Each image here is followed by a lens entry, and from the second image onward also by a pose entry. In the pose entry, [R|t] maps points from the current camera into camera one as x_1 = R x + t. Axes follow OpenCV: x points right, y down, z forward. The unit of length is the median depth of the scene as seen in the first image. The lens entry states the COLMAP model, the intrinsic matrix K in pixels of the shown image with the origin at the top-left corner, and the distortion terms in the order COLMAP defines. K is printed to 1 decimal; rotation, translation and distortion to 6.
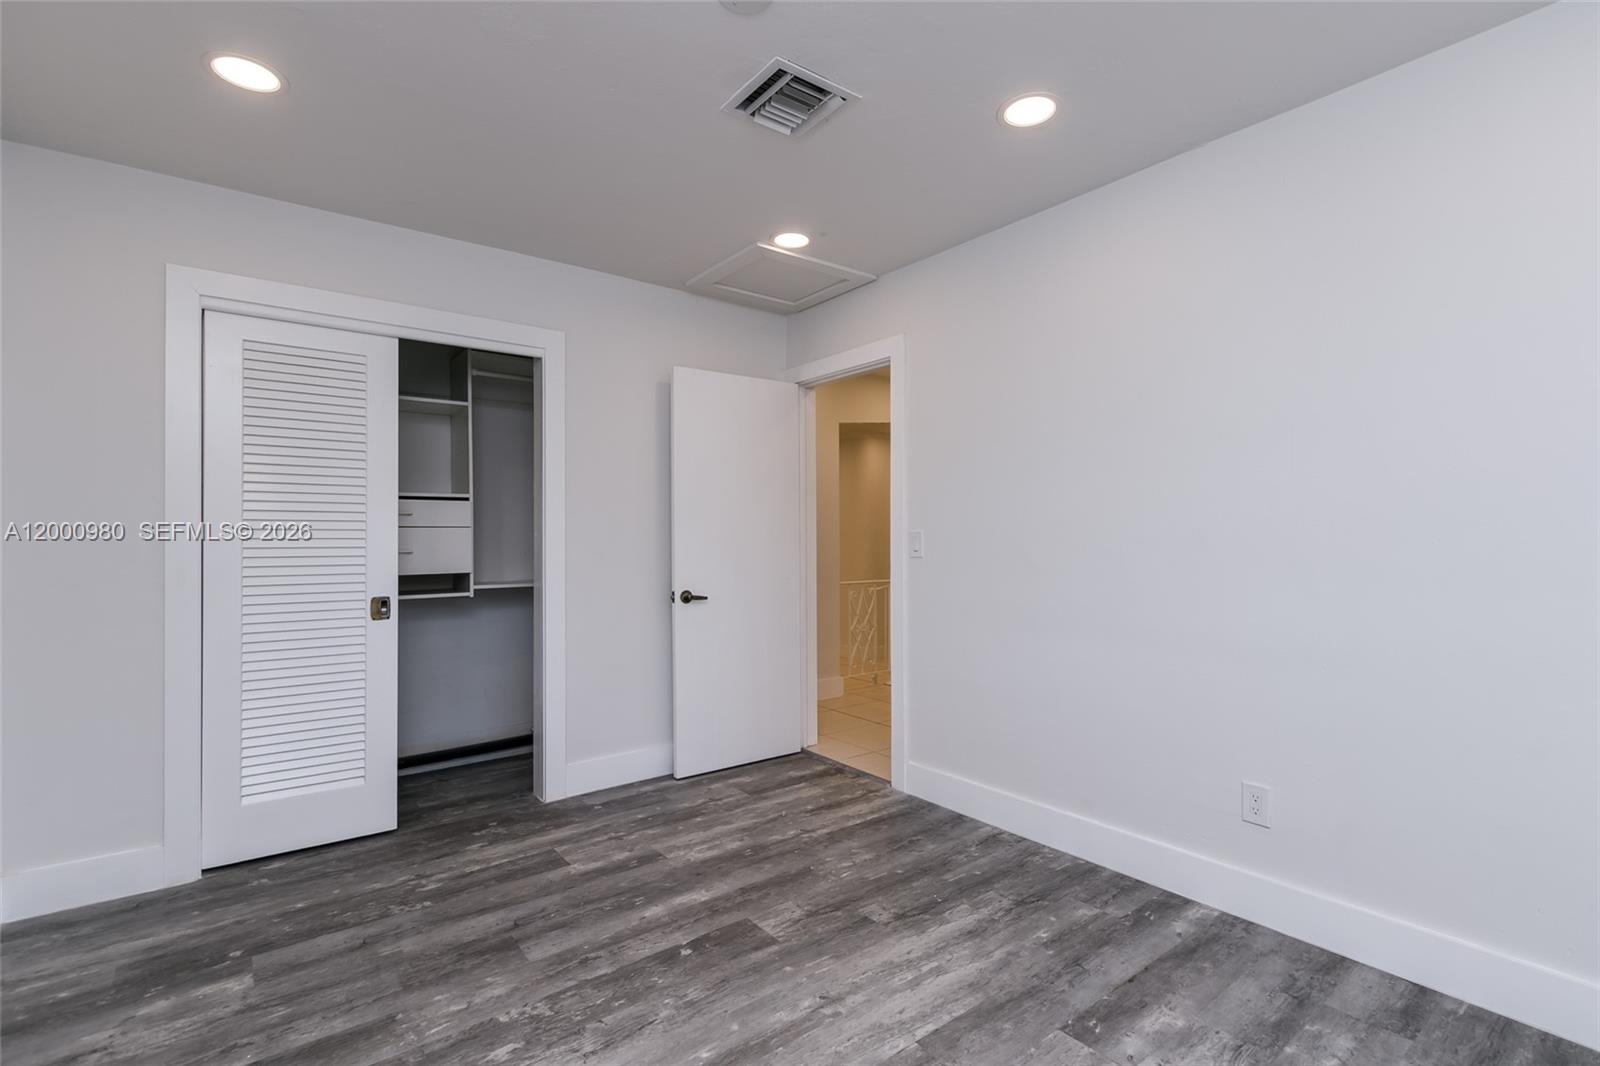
lens RADIAL K [[734.7, 0, 804.6], [0, 734.7, 550.5], [0, 0, 1]] dist [0.007636, -0.003384]
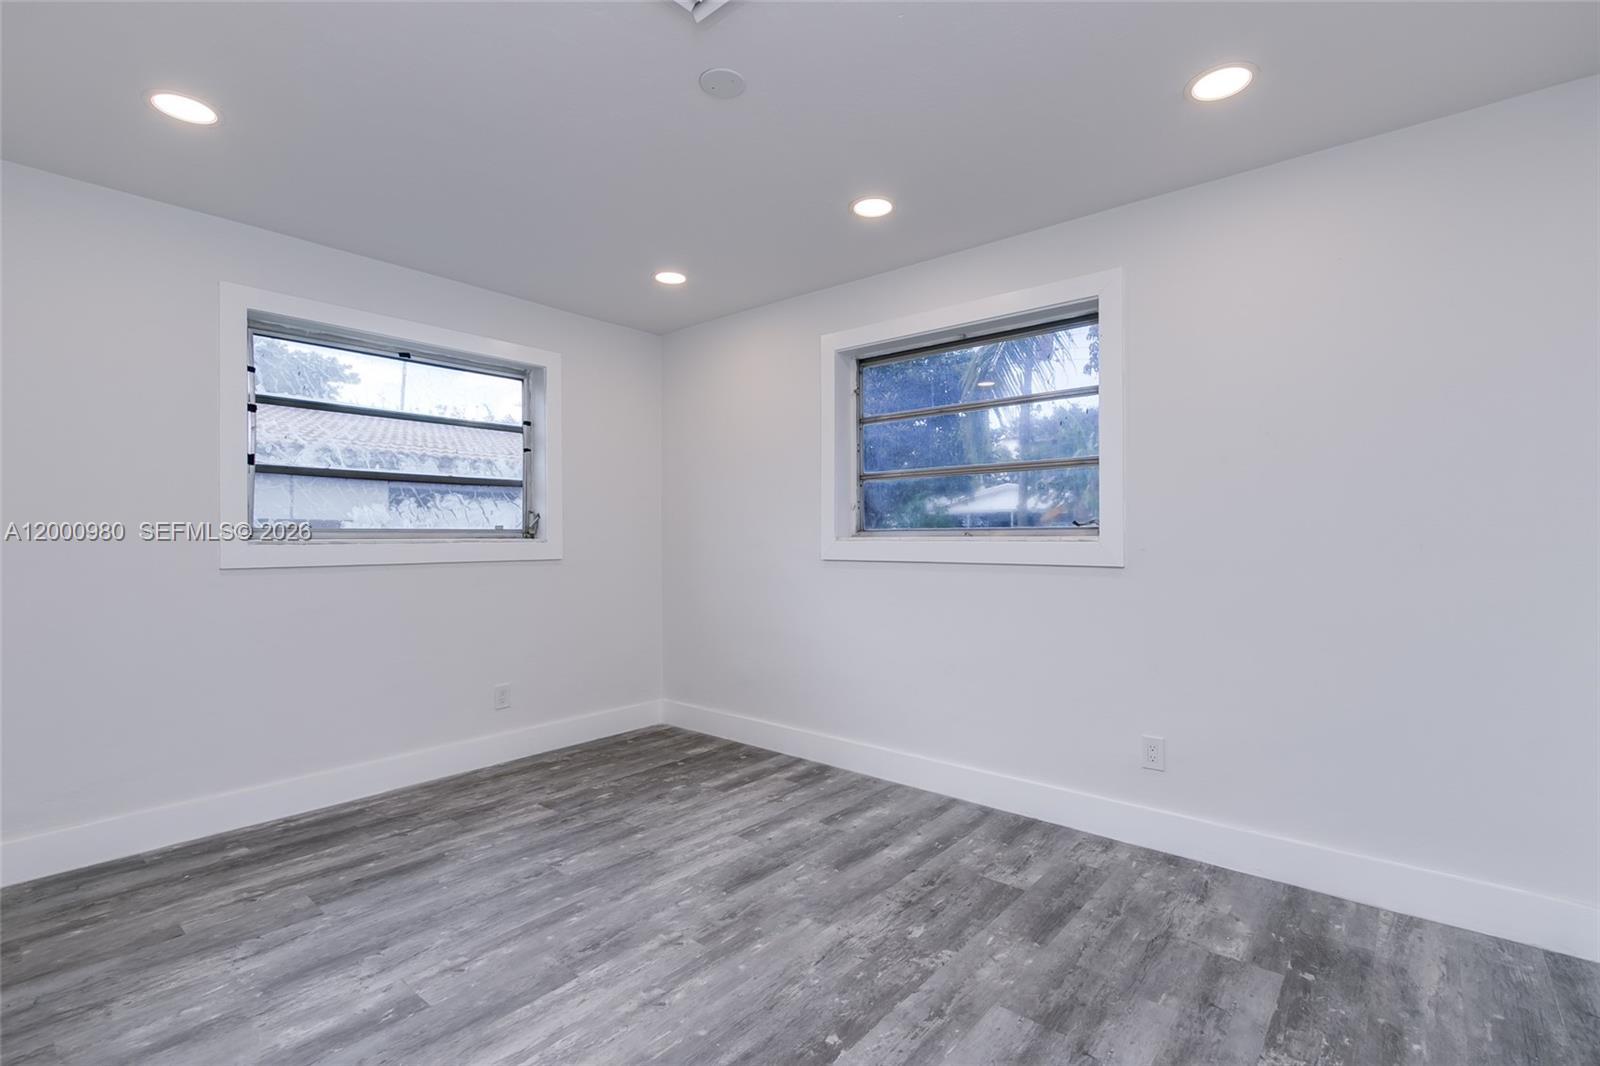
lens RADIAL K [[734.7, 0, 800.1], [0, 734.7, 535.1], [0, 0, 1]] dist [0.007636, -0.003384]
pose [[-0.979385, 0.006934, -0.201883, 0.037771], [0.003912, 0.999874, 0.015364, -0.024702], [0.201964, 0.014257, -0.979289, 1.987123]]
